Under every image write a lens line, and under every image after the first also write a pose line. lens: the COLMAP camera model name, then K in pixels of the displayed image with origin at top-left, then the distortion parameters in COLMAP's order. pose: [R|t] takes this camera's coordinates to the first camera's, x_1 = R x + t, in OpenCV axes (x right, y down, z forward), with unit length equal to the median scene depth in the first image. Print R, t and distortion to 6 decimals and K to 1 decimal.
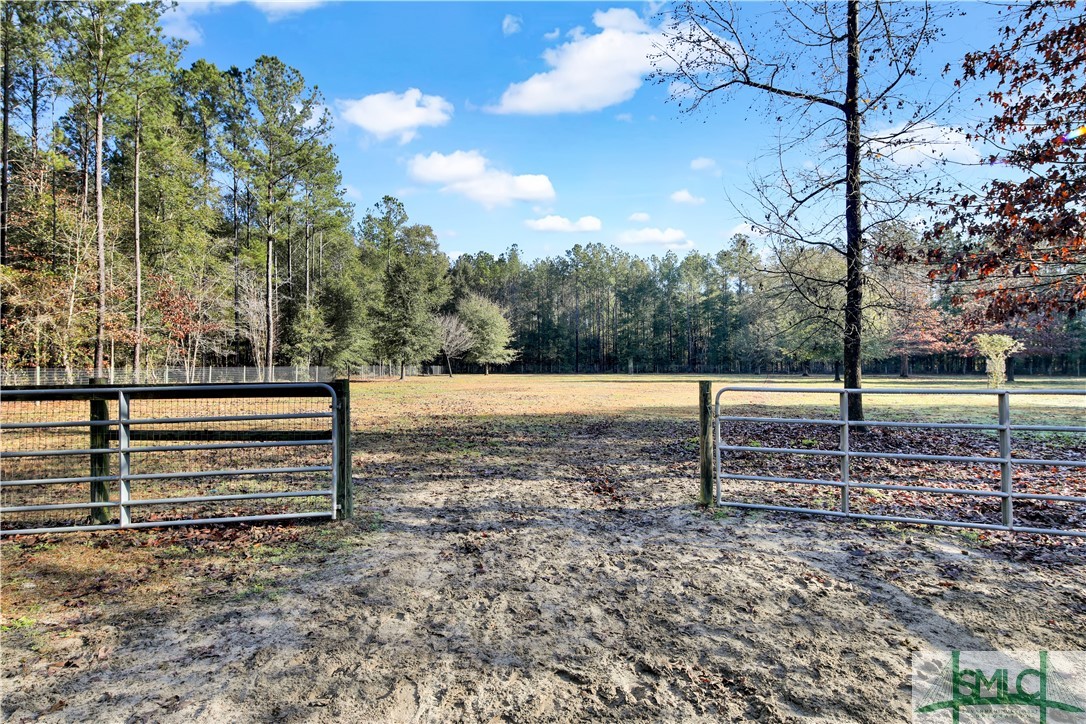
lens RADIAL K [[495.6, 0, 542.2], [0, 495.6, 358.1], [0, 0, 1]] dist [0.019373, -0.005565]
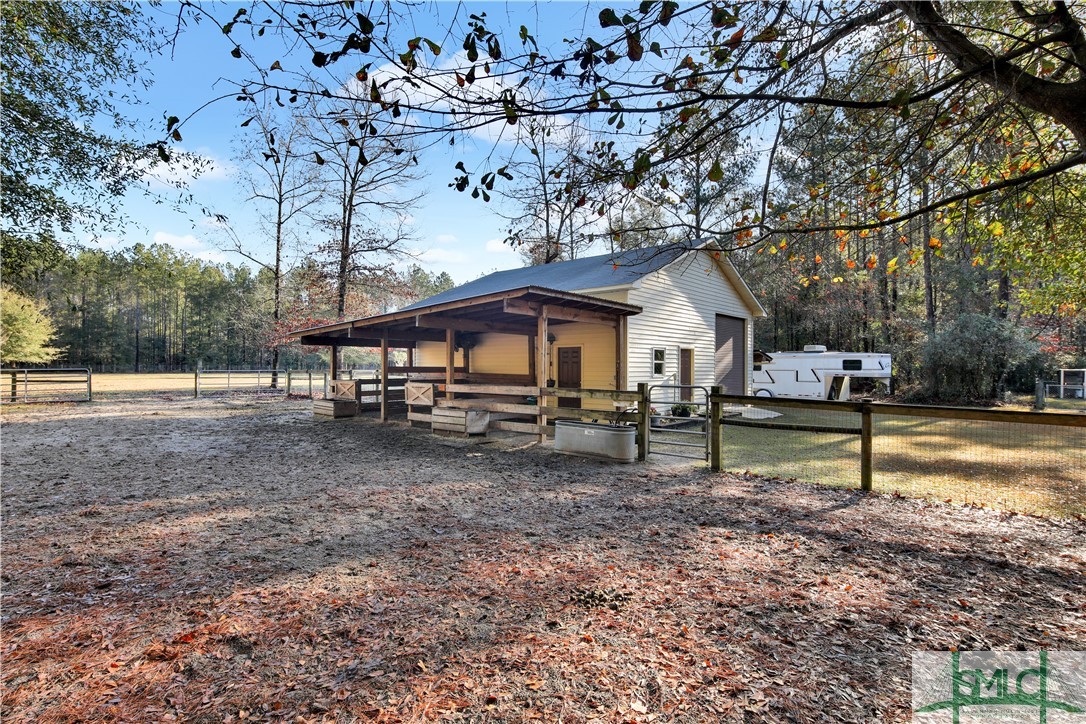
lens RADIAL K [[495.6, 0, 542.2], [0, 495.6, 358.1], [0, 0, 1]] dist [0.019373, -0.005565]
pose [[0.719882, 0.011919, 0.693995, -0.044214], [-0.016869, 0.999858, 0.000325, -0.011684], [-0.693892, -0.011941, 0.719980, -0.308663]]
